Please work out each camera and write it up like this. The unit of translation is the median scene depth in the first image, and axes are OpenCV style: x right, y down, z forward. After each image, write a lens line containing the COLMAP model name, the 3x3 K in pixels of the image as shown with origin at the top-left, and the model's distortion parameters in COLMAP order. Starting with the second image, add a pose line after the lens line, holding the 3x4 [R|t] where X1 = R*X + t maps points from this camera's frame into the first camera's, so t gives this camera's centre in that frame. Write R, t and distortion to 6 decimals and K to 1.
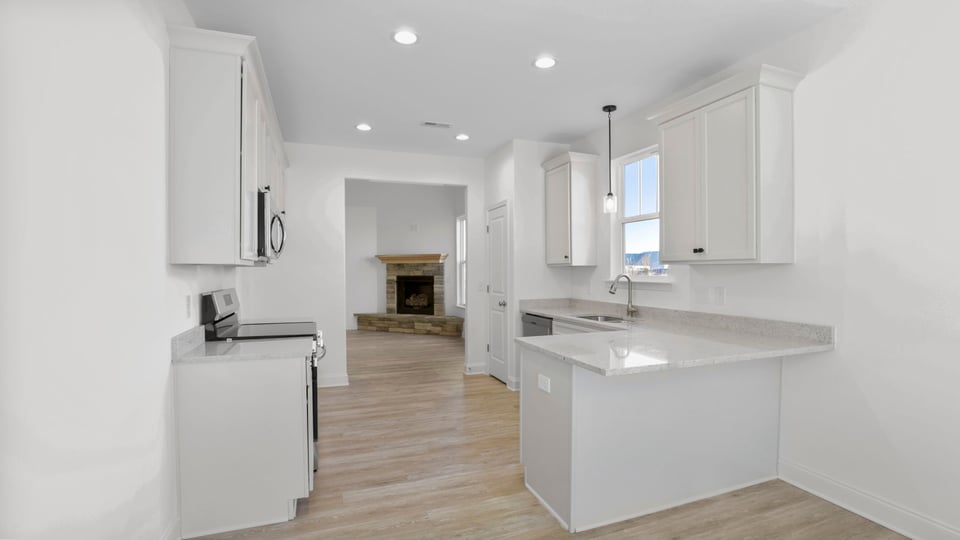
lens RADIAL K [[438.4, 0, 482.7], [0, 438.4, 273.1], [0, 0, 1]] dist [-0.034362, 0.013474]
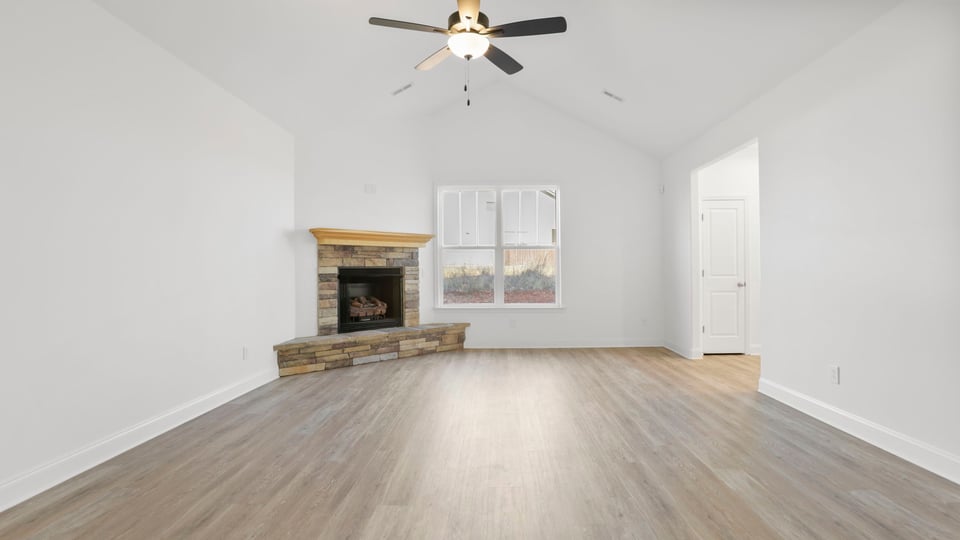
lens RADIAL K [[440.0, 0, 483.8], [0, 440.0, 275.2], [0, 0, 1]] dist [-0.062348, 0.000061]
pose [[0.379691, -0.009483, 0.925065, -0.664508], [0.011650, 0.999917, 0.005468, 0.016549], [-0.925040, 0.008700, 0.379770, 0.627128]]
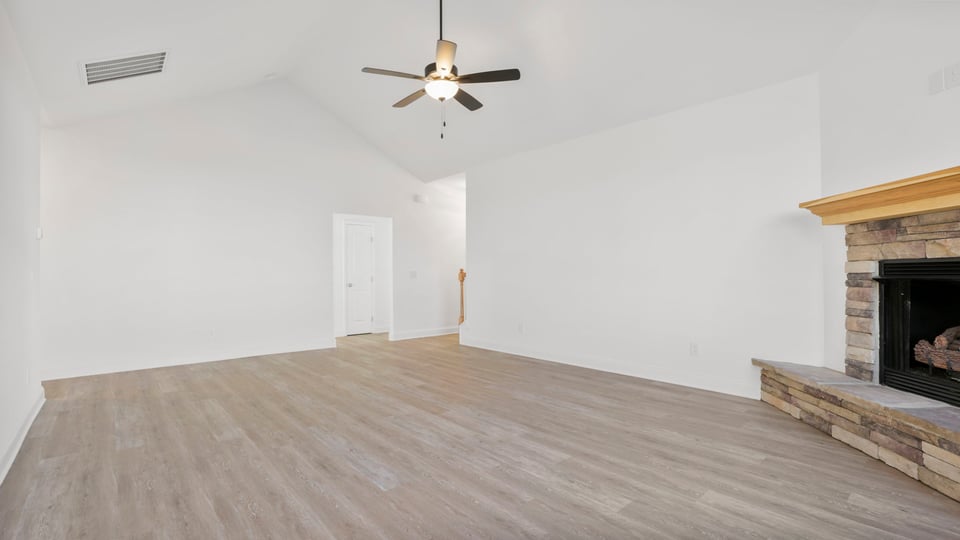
lens RADIAL K [[438.4, 0, 482.7], [0, 438.4, 273.1], [0, 0, 1]] dist [-0.034362, 0.013474]
pose [[0.356012, 0.001554, -0.934480, -0.013911], [0.000636, 0.999998, 0.001905, 0.014542], [0.934481, -0.001273, 0.356011, 0.649381]]
